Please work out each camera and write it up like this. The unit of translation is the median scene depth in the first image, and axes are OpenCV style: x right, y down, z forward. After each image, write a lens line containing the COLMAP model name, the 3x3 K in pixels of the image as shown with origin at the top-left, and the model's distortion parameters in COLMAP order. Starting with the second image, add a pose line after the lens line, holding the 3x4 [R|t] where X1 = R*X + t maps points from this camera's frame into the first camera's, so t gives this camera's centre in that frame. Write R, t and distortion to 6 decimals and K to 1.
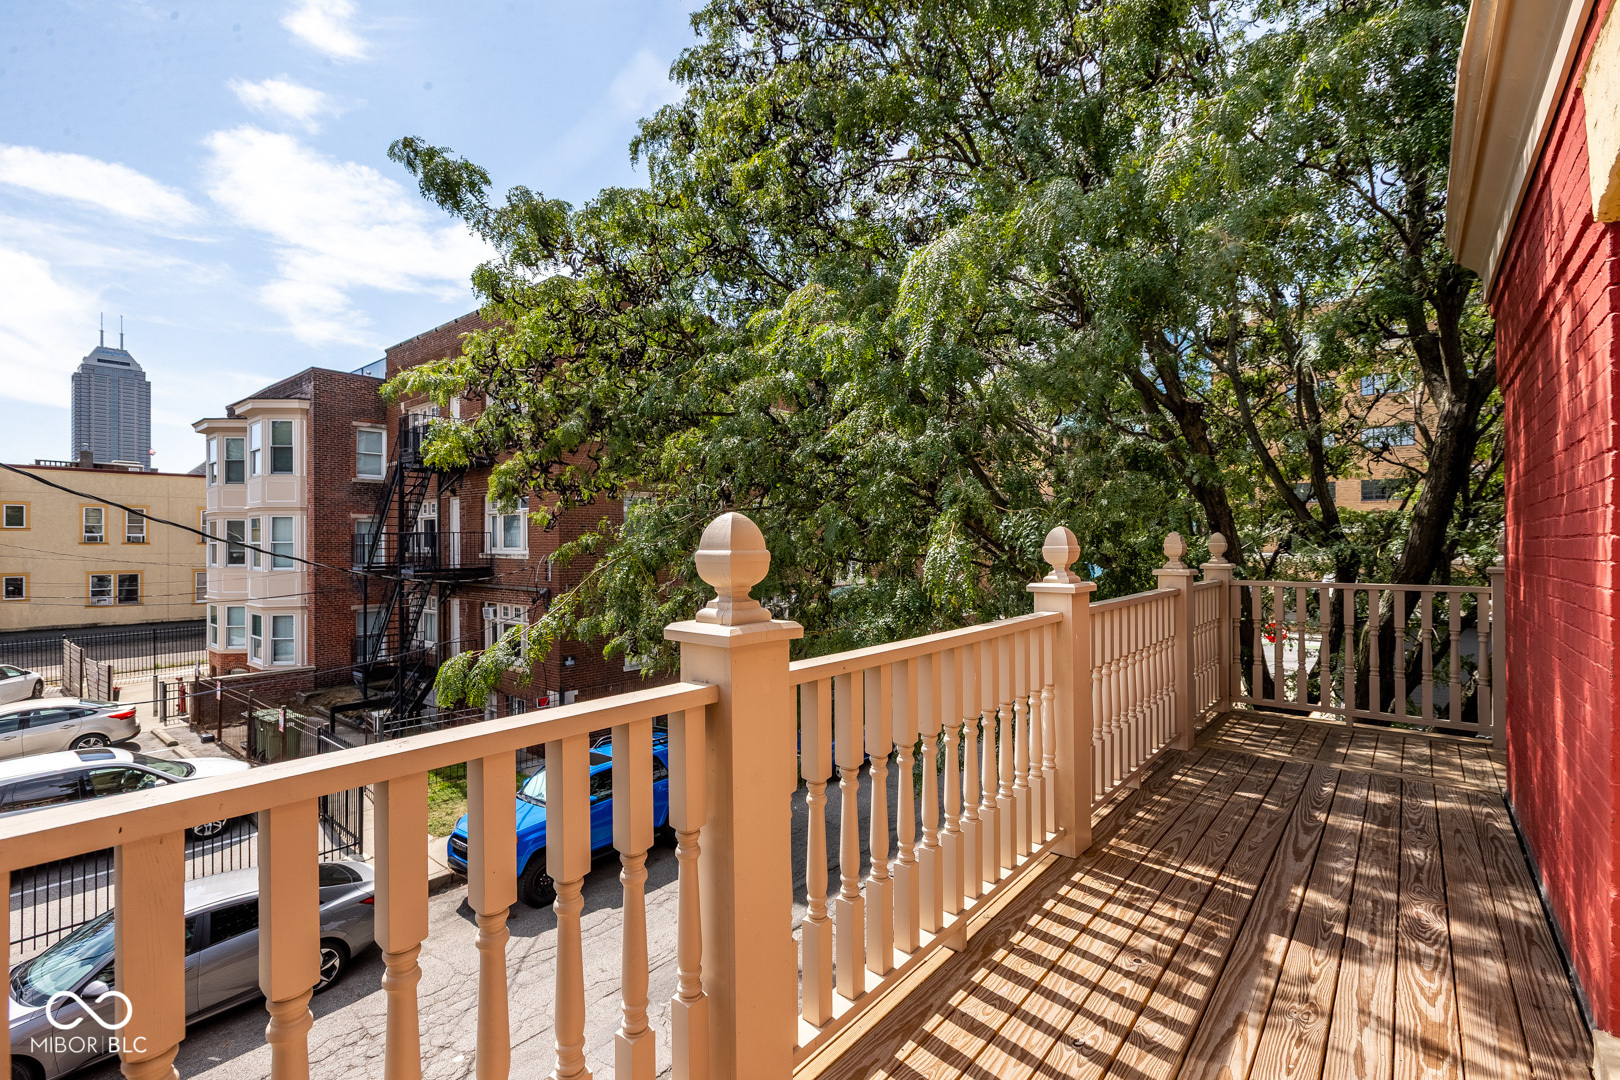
lens RADIAL K [[726.1, 0, 808.4], [0, 726.1, 541.4], [0, 0, 1]] dist [-0.014439, 0.011348]
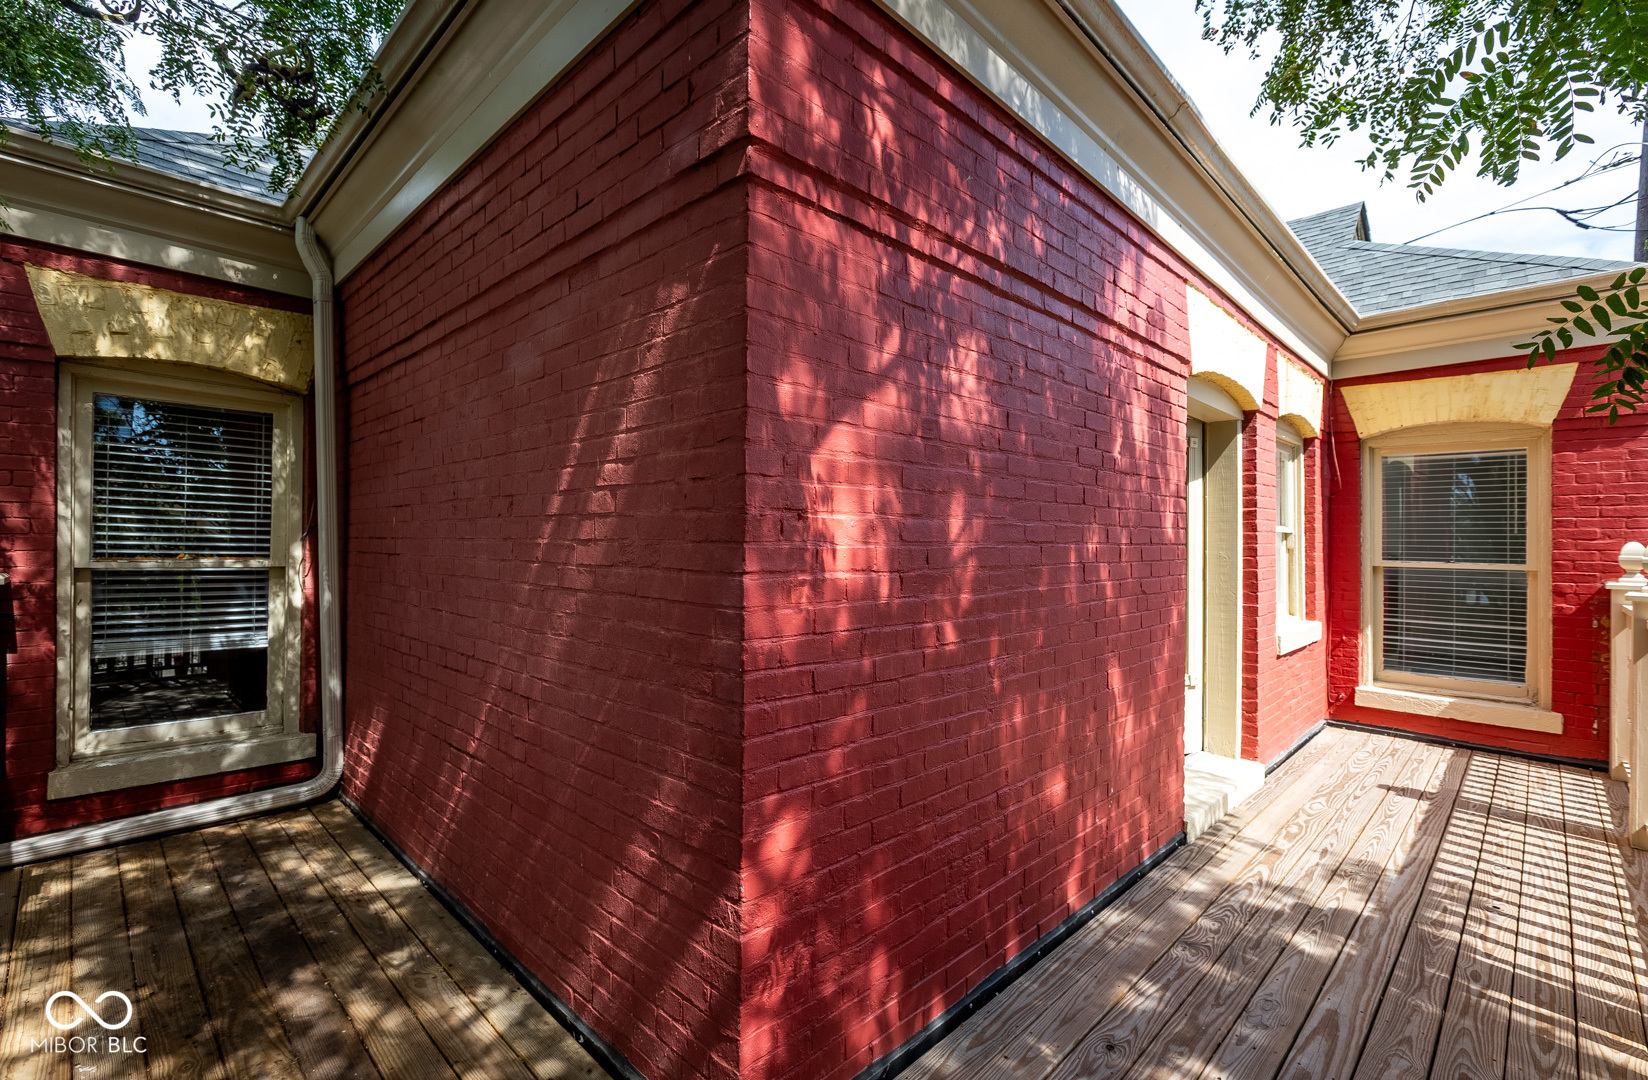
lens RADIAL K [[748.5, 0, 827.5], [0, 748.5, 535.5], [0, 0, 1]] dist [-0.003971, -0.000172]
pose [[-0.997256, -0.004424, 0.073901, 1.561441], [-0.005728, 0.999831, -0.017454, 0.002295], [-0.073812, -0.017829, -0.997113, 2.468910]]
